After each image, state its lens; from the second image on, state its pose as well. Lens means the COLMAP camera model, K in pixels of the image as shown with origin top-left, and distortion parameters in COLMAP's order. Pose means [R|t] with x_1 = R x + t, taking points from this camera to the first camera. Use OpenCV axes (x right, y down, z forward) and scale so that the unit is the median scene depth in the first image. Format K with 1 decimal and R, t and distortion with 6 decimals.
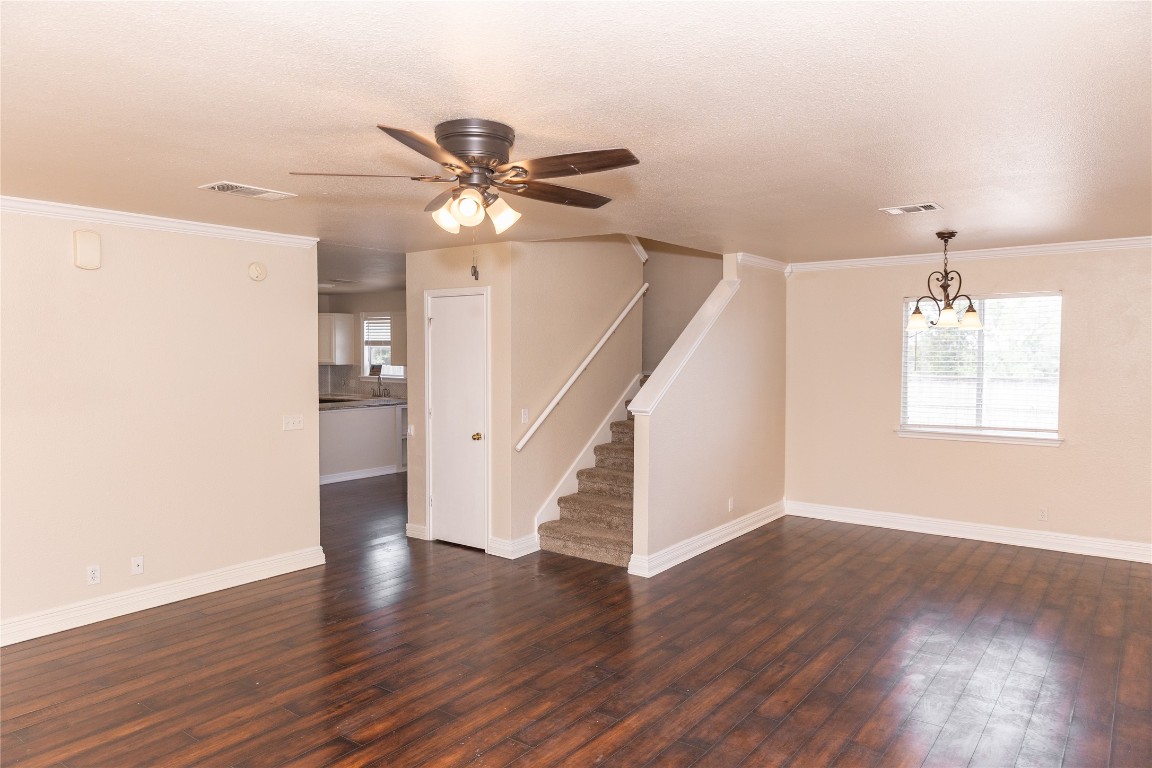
lens RADIAL K [[762.5, 0, 575.5], [0, 762.5, 379.3], [0, 0, 1]] dist [0.012266, -0.000499]
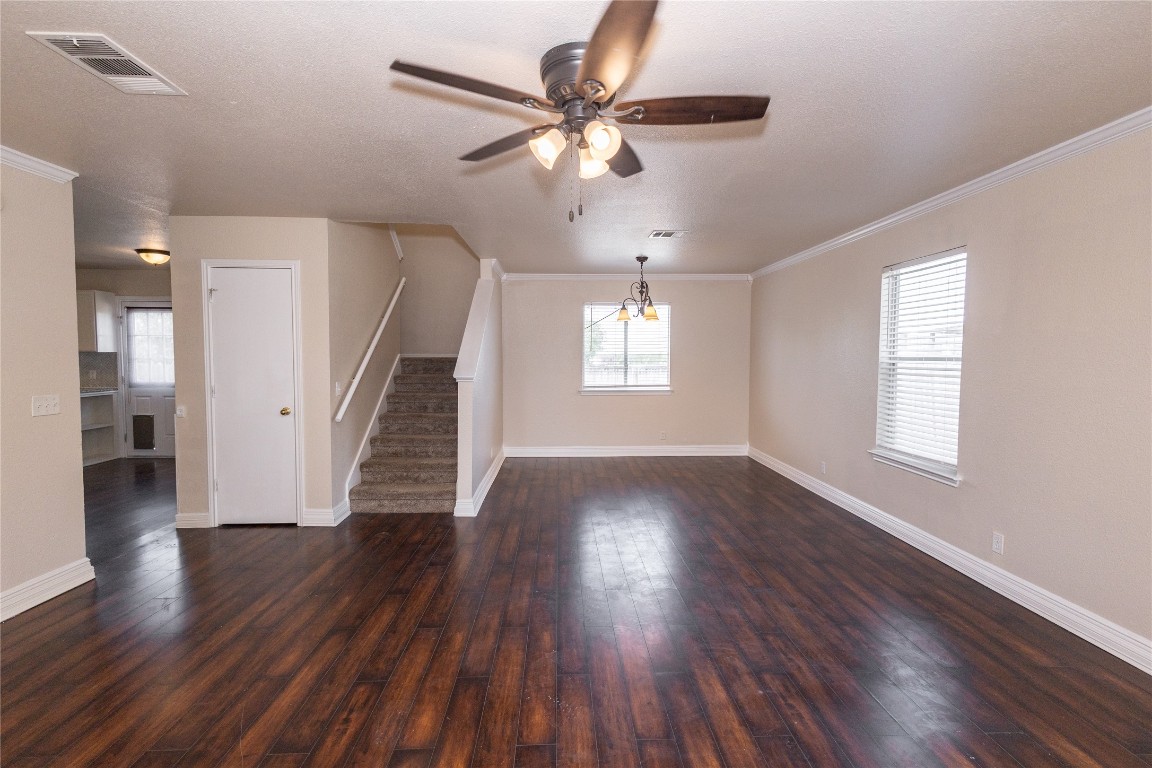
lens RADIAL K [[528.4, 0, 574.3], [0, 528.4, 382.2], [0, 0, 1]] dist [0.010129, -0.000388]
pose [[0.777405, -0.032251, 0.628173, -0.299420], [0.022784, 0.999473, 0.023116, 0.032373], [-0.628587, -0.003658, 0.777731, 0.251657]]
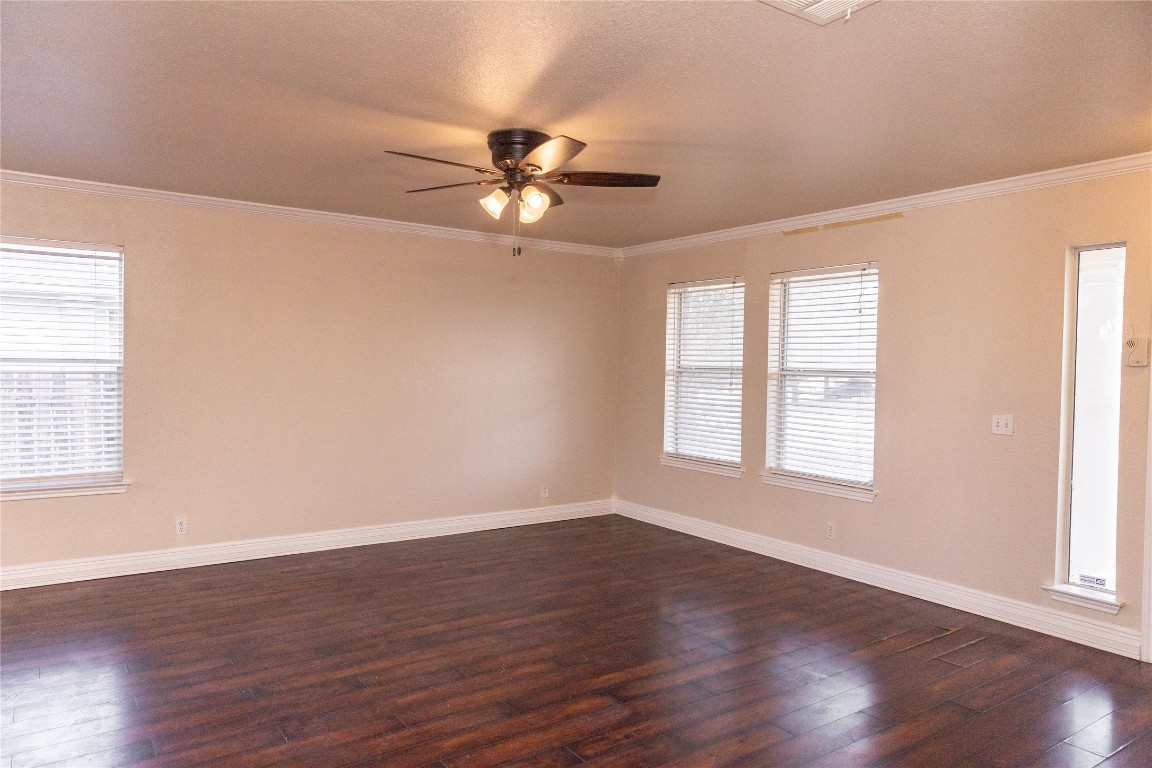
lens RADIAL K [[770.8, 0, 576.0], [0, 770.8, 384.0], [0, 0, 1]] dist [0.009587, -0.000570]
pose [[-0.952539, -0.023960, 0.303472, -0.319623], [-0.003959, 0.997788, 0.066351, -0.004551], [-0.304390, 0.062000, -0.950527, 1.143294]]
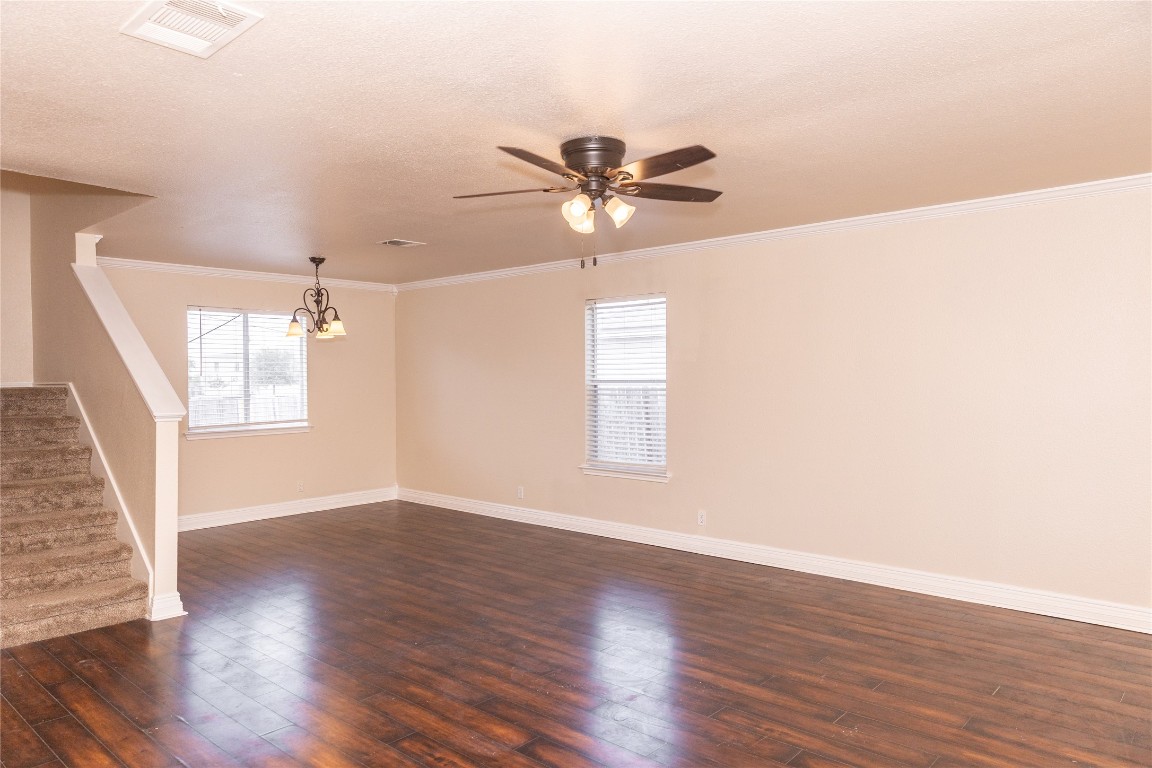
lens RADIAL K [[764.9, 0, 566.4], [0, 764.9, 384.4], [0, 0, 1]] dist [0.009414, 0.001275]
pose [[0.089037, -0.009971, 0.995978, -0.702944], [0.045811, 0.998933, 0.005905, 0.021957], [-0.994974, 0.045101, 0.089398, 0.496939]]
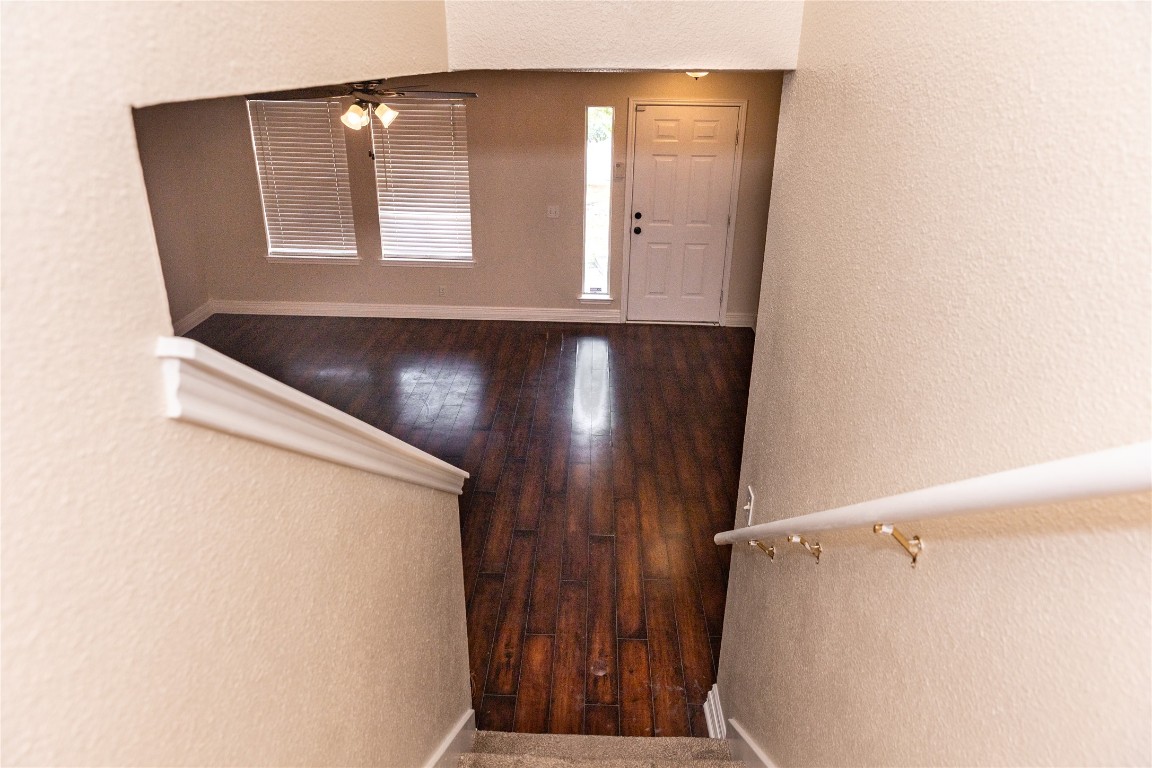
lens RADIAL K [[770.8, 0, 576.0], [0, 770.8, 384.0], [0, 0, 1]] dist [0.009587, -0.000570]
pose [[-0.816387, 0.222149, -0.533068, 0.254786], [-0.036008, 0.901677, 0.430907, -0.222597], [0.576381, 0.370982, -0.728119, 1.370466]]
